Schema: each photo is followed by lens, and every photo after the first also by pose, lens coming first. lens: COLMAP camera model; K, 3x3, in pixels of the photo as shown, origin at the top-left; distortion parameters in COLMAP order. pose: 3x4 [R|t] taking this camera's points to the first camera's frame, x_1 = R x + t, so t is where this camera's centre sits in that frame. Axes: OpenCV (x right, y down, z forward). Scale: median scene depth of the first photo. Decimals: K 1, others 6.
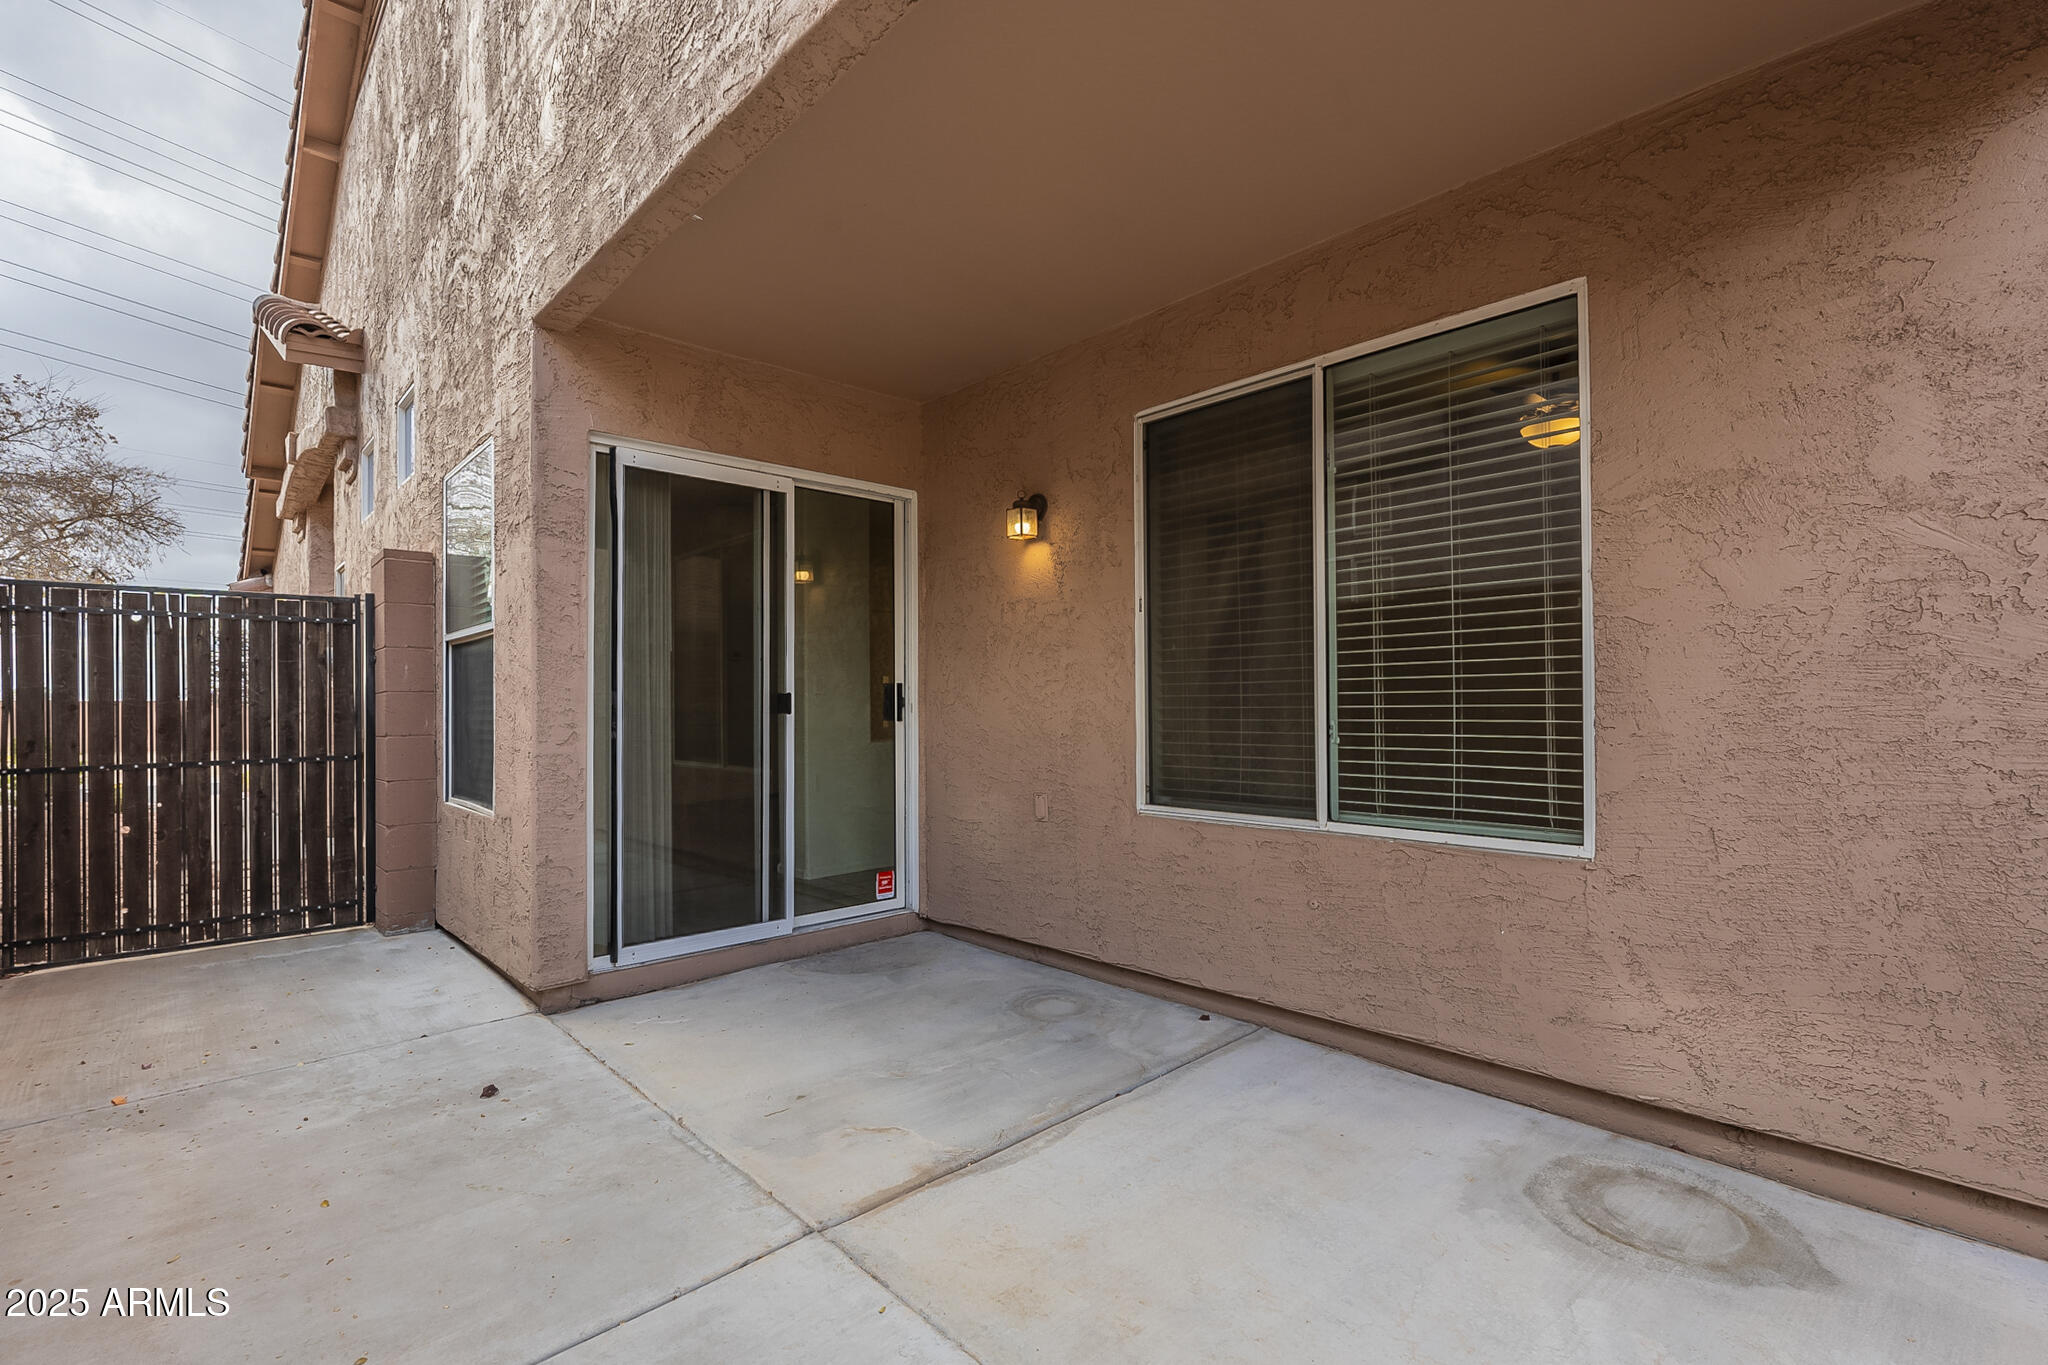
lens RADIAL K [[923.7, 0, 1023.6], [0, 923.7, 693.9], [0, 0, 1]] dist [-0.002219, -0.000509]
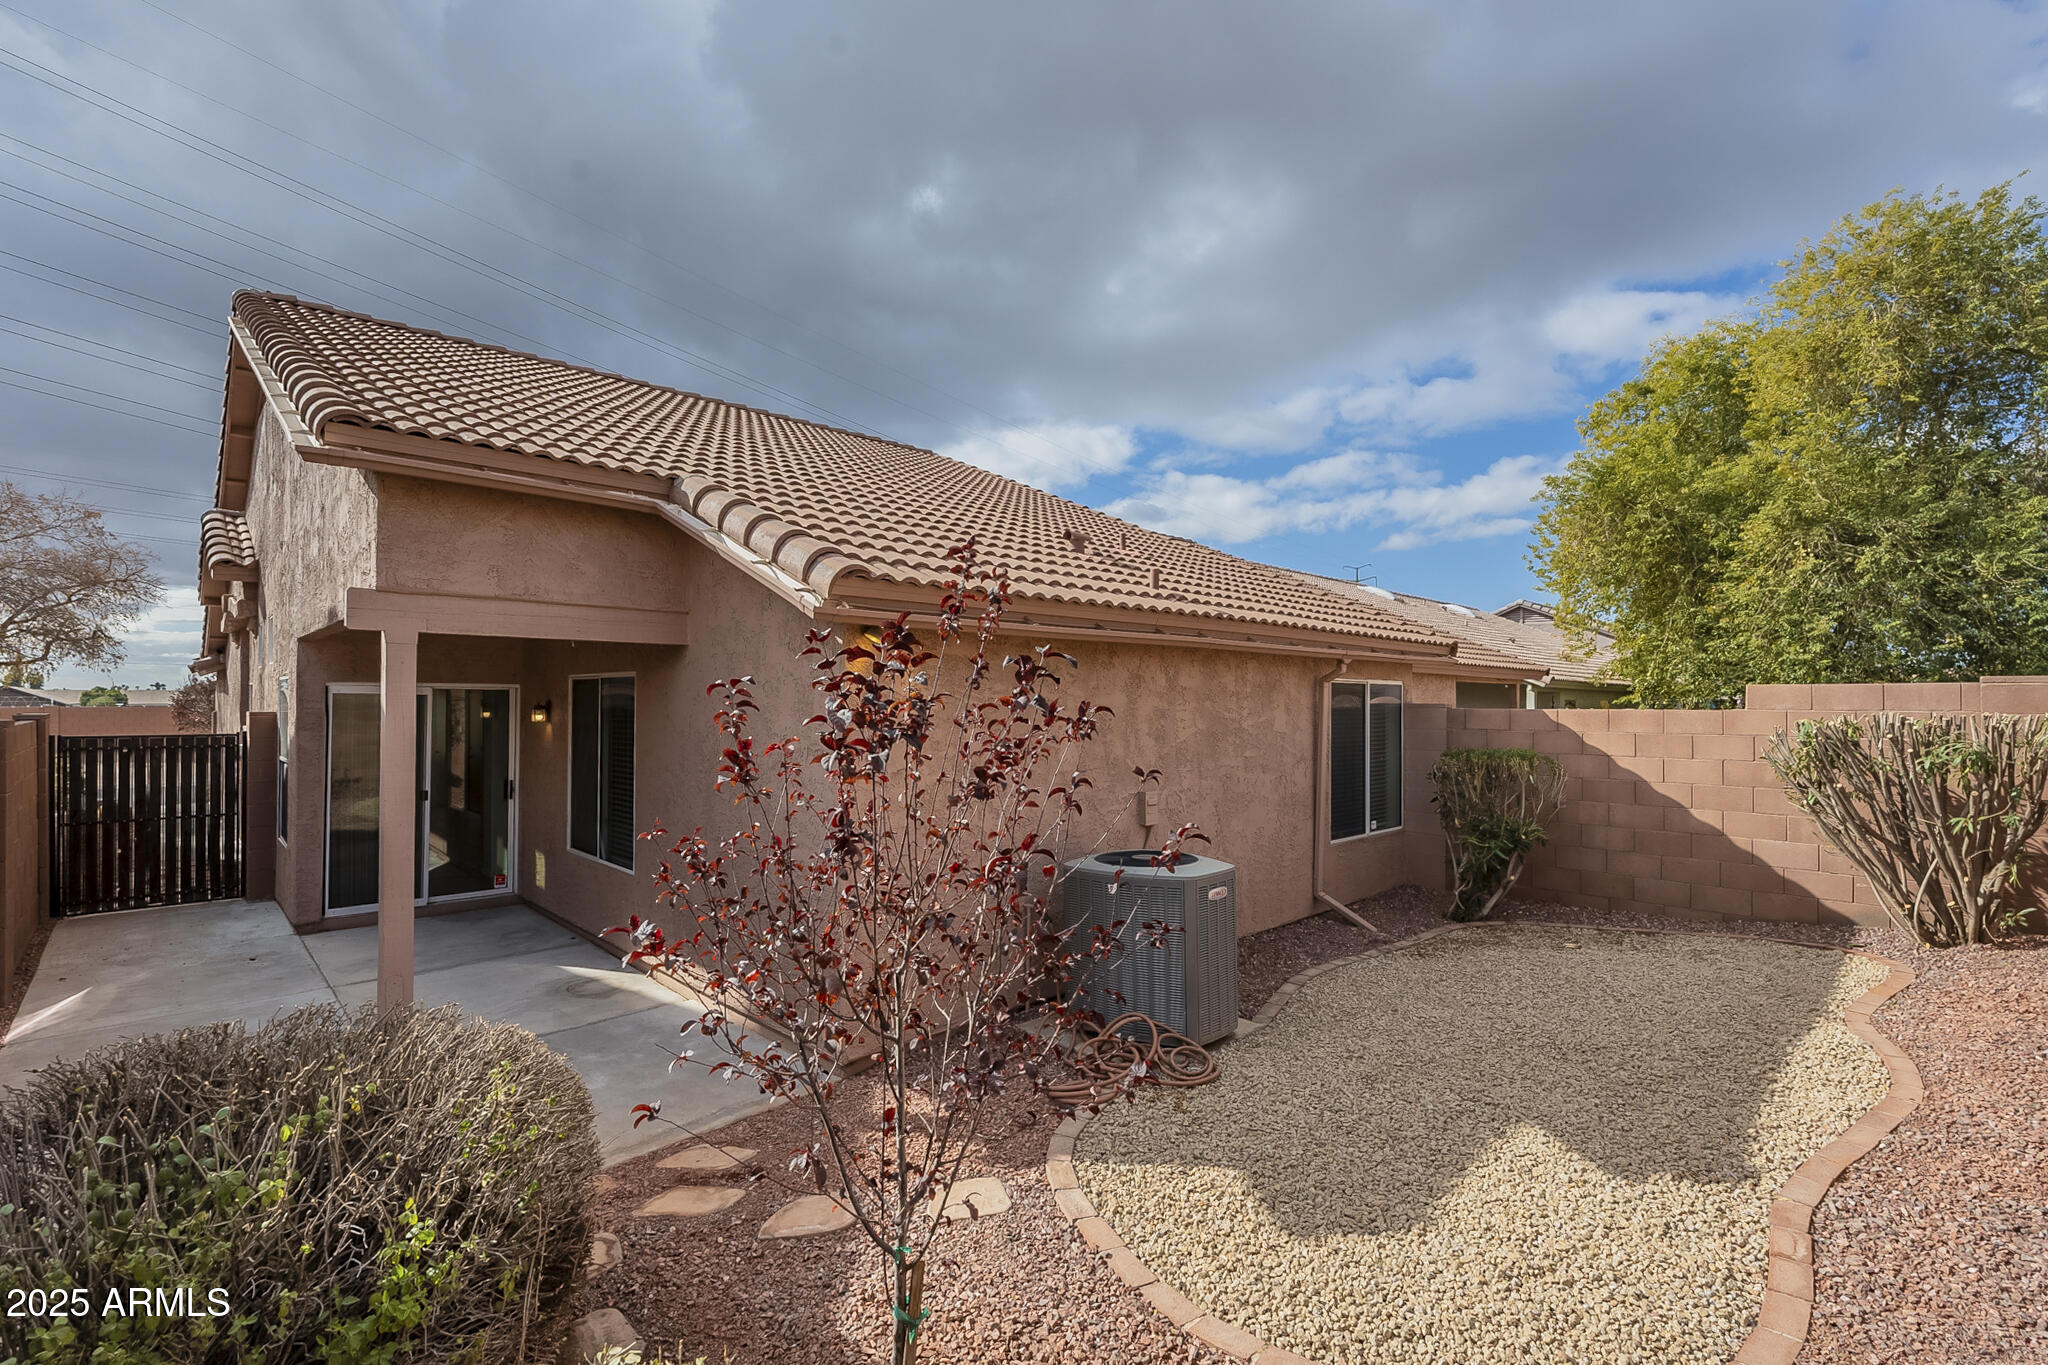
lens RADIAL K [[905.6, 0, 1020.9], [0, 905.6, 691.3], [0, 0, 1]] dist [-0.003479, -0.000369]
pose [[0.999839, 0.011391, 0.013839, 1.467761], [-0.011428, 0.999931, 0.002563, -0.343981], [-0.013809, -0.002721, 0.999901, -1.517904]]
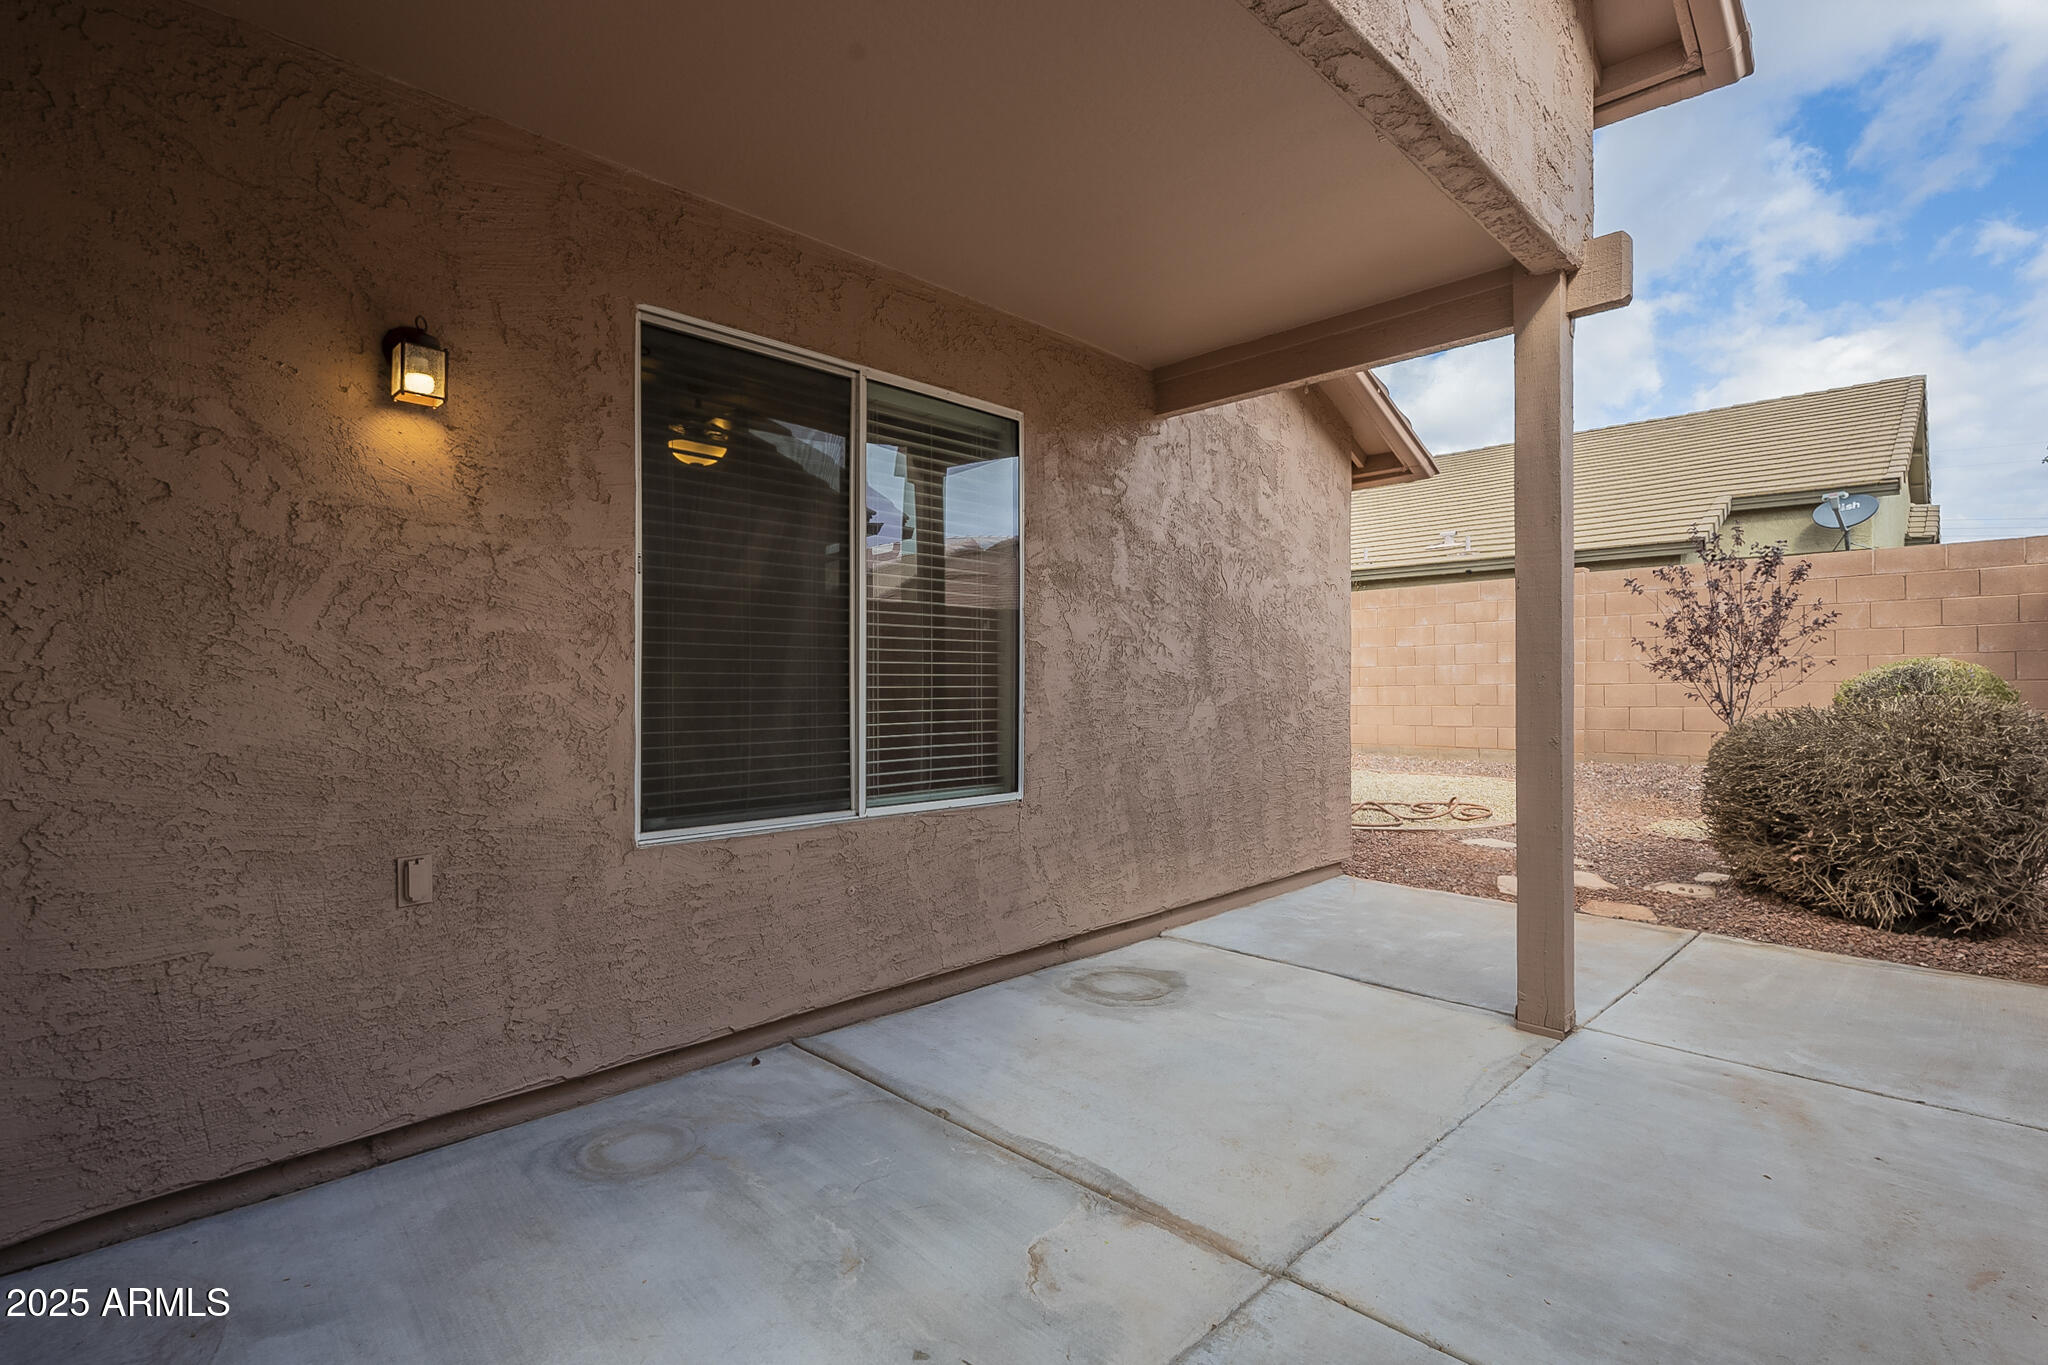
lens RADIAL K [[961.1, 0, 1018.4], [0, 961.1, 691.4], [0, 0, 1]] dist [-0.000809, -0.000144]
pose [[-0.034786, 0.005218, 0.999381, -0.788408], [-0.008518, 0.999949, -0.005517, 0.008349], [-0.999358, -0.008704, -0.034740, 0.873494]]
